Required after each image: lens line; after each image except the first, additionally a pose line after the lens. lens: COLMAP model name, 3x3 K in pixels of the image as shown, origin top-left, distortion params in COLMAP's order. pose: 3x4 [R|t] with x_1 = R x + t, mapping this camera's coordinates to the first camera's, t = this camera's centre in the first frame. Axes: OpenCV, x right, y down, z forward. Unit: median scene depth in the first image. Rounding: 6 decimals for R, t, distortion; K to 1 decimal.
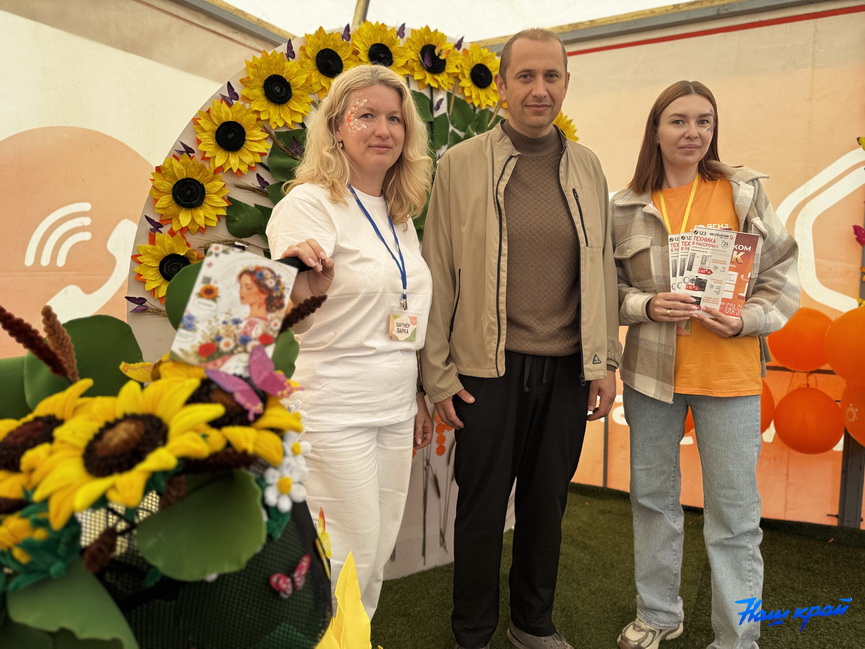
lens RADIAL K [[609.9, 0, 442.9], [0, 609.9, 325.0], [0, 0, 1]] dist [0.017016, -0.036115]
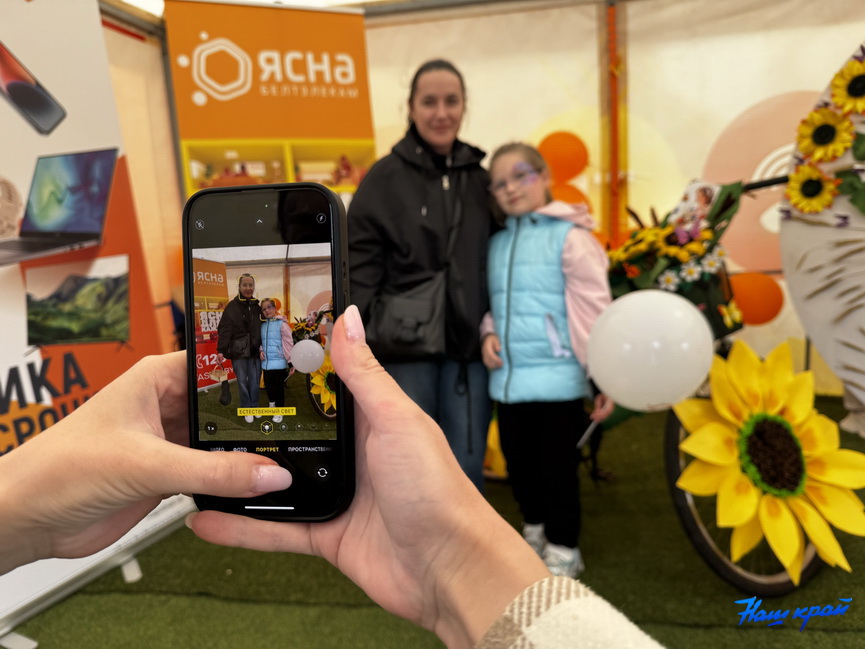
lens RADIAL K [[609.9, 0, 464.0], [0, 609.9, 330.8], [0, 0, 1]] dist [0.017016, -0.036115]
pose [[0.343520, 0.140285, -0.928609, 1.644084], [-0.028257, 0.989877, 0.139088, 0.155934], [0.938720, -0.021540, 0.344007, -0.708911]]
